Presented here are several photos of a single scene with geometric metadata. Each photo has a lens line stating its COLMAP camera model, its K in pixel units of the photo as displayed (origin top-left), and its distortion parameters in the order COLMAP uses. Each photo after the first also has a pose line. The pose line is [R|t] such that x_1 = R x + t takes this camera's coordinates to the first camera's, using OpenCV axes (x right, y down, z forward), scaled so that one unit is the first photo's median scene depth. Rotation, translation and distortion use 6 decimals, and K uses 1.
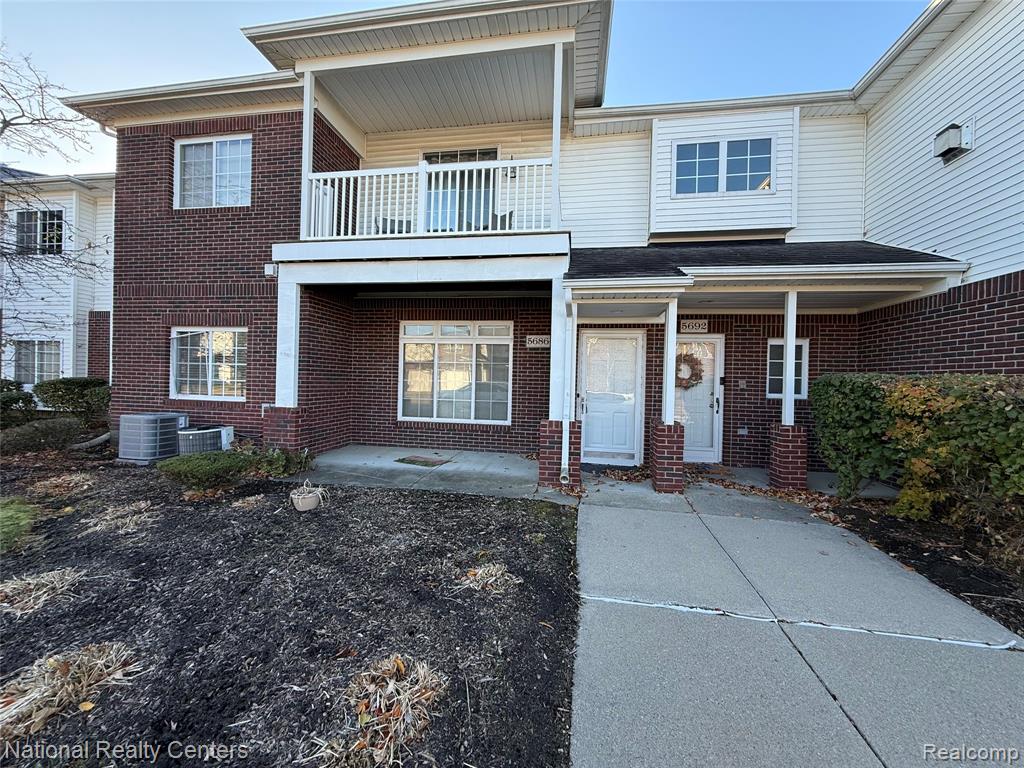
lens RADIAL K [[407.1, 0, 510.9], [0, 407.1, 382.7], [0, 0, 1]] dist [0.010223, -0.003213]
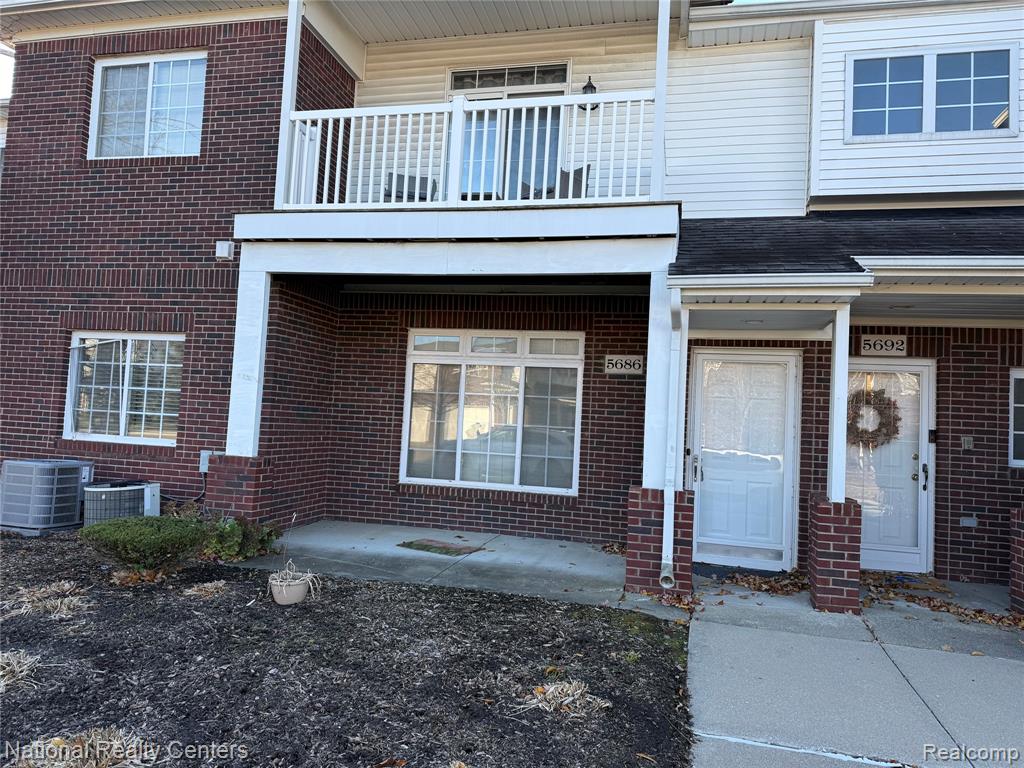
lens RADIAL K [[704.3, 0, 512.0], [0, 704.3, 384.0], [0, 0, 1]] dist [0.107180, -0.134135]
pose [[0.996690, 0.023347, -0.077871, -0.023659], [-0.028349, 0.997563, -0.063752, 0.004323], [0.076193, 0.065749, 0.994923, -0.118370]]
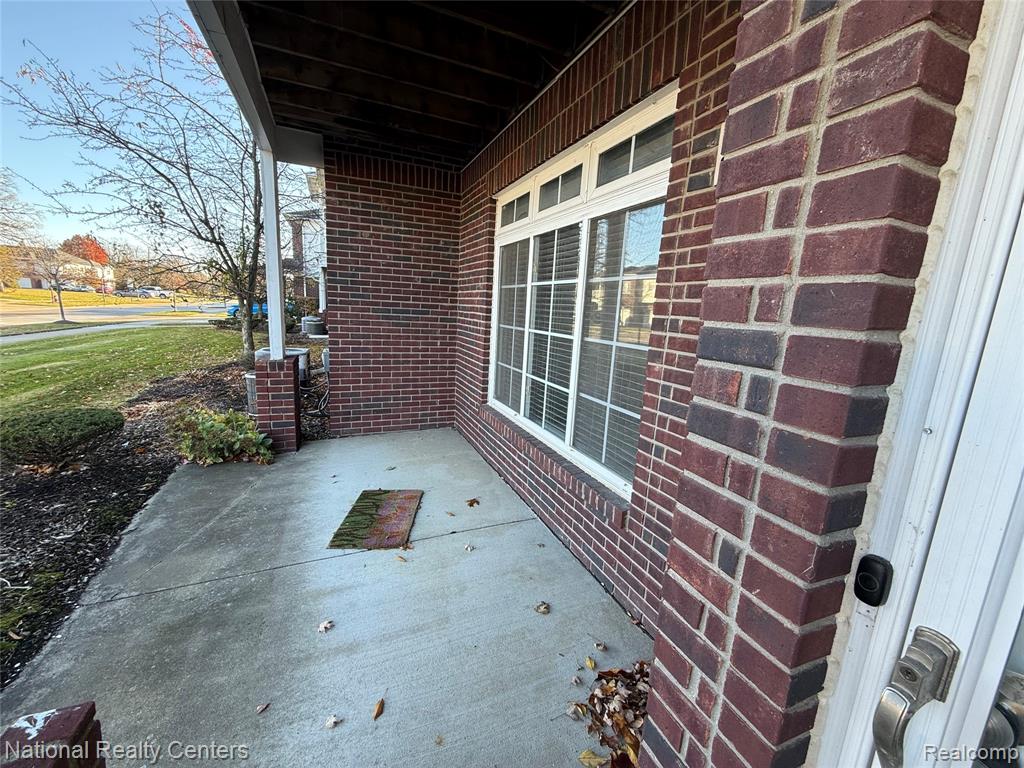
lens RADIAL K [[407.1, 0, 510.9], [0, 407.1, 382.7], [0, 0, 1]] dist [0.010223, -0.003213]
pose [[0.534623, 0.157646, -0.830256, 0.206725], [-0.038334, 0.985959, 0.162526, -0.023767], [0.844220, -0.055063, 0.533160, 0.975259]]
